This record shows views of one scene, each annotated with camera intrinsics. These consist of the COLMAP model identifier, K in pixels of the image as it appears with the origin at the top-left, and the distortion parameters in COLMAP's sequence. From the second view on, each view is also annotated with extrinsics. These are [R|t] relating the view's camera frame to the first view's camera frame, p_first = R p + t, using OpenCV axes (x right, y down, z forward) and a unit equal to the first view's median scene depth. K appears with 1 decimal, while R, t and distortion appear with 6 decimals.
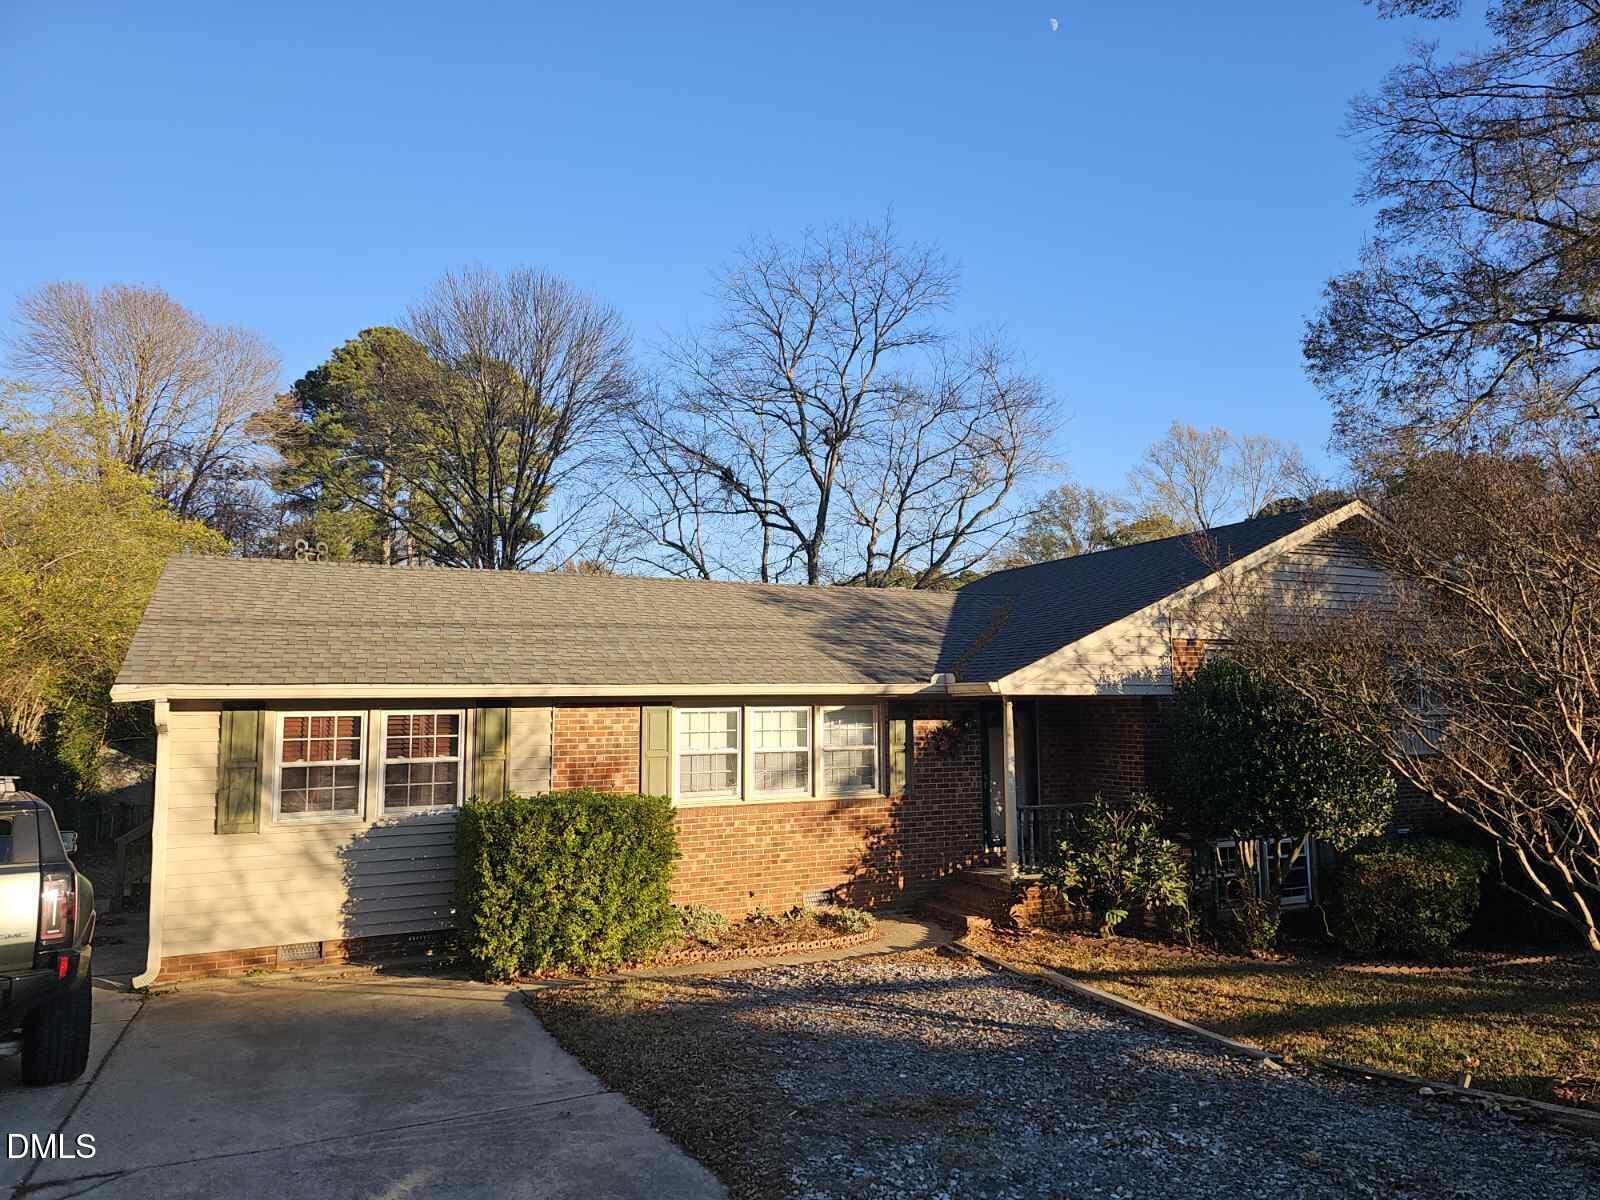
lens RADIAL K [[1077.4, 0, 753.6], [0, 1077.4, 629.5], [0, 0, 1]] dist [0.122210, -0.136070]
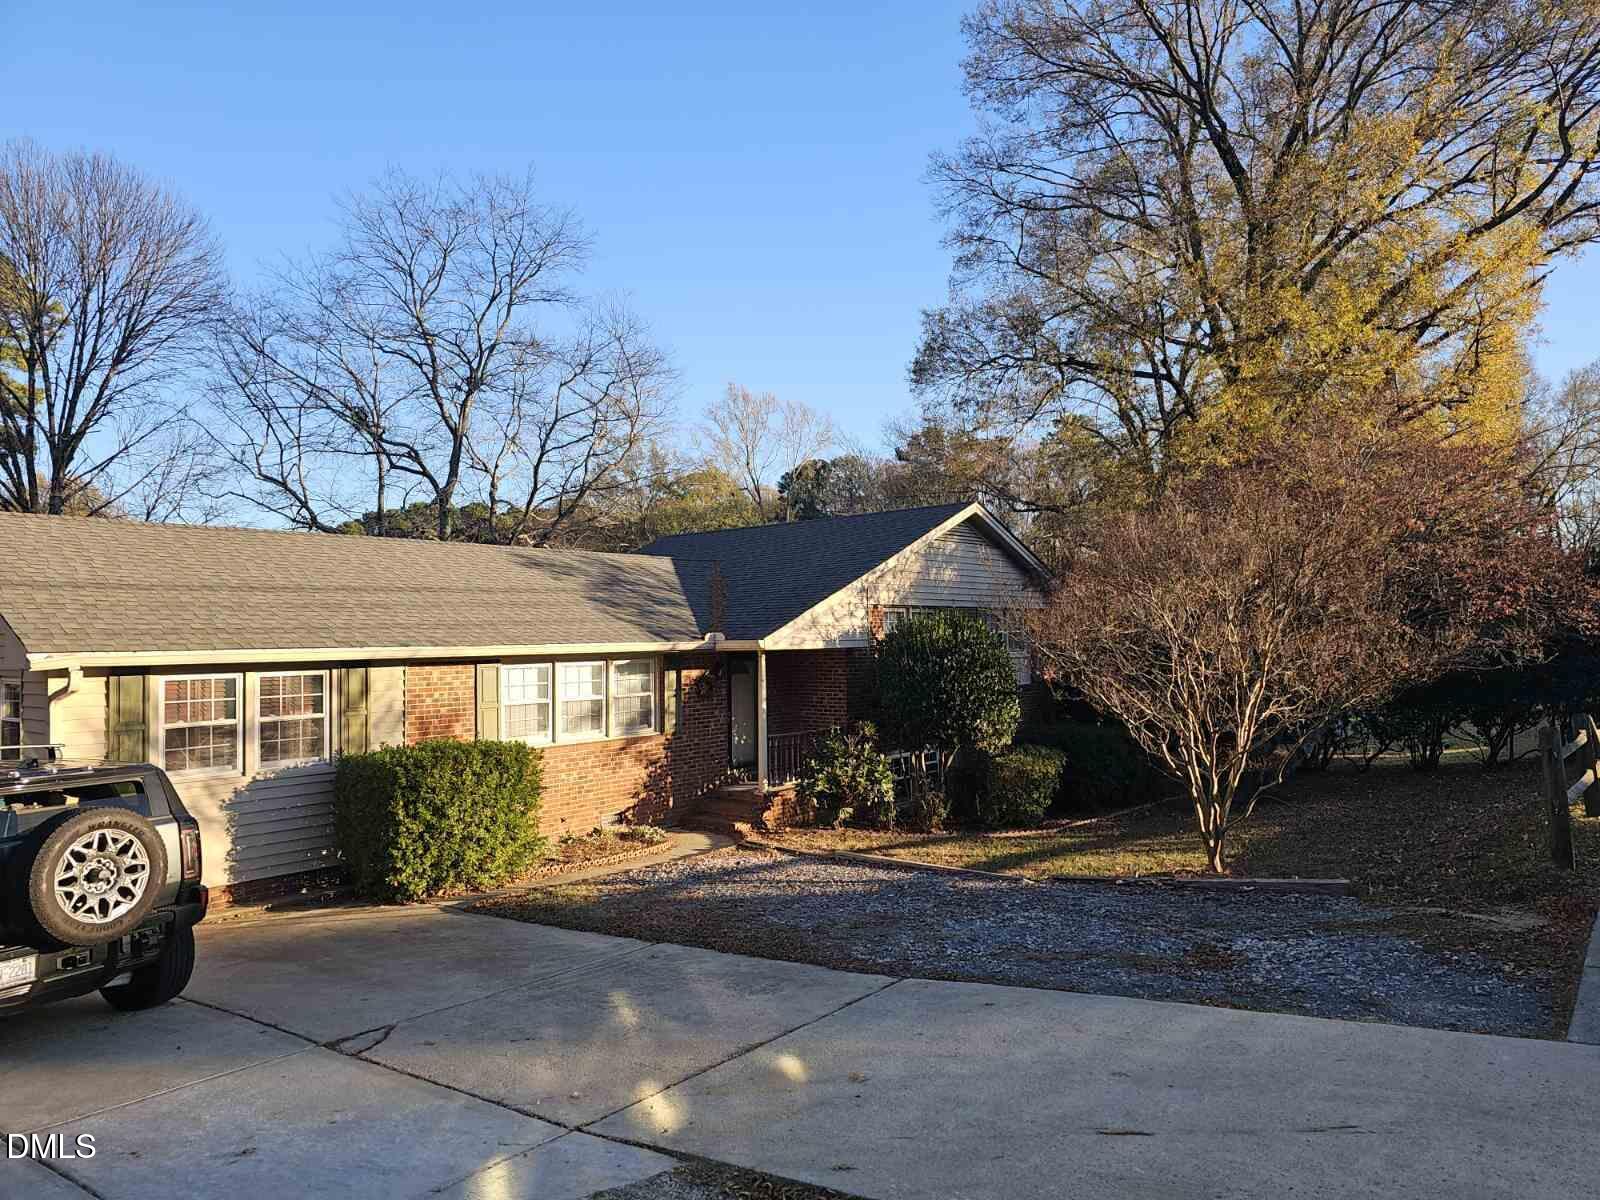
lens RADIAL K [[1077.4, 0, 753.6], [0, 1077.4, 629.5], [0, 0, 1]] dist [0.122210, -0.136070]
pose [[0.919281, -0.003532, 0.393587, -0.274903], [-0.018606, 0.998452, 0.052418, -0.029223], [-0.393163, -0.055510, 0.917792, -0.155003]]
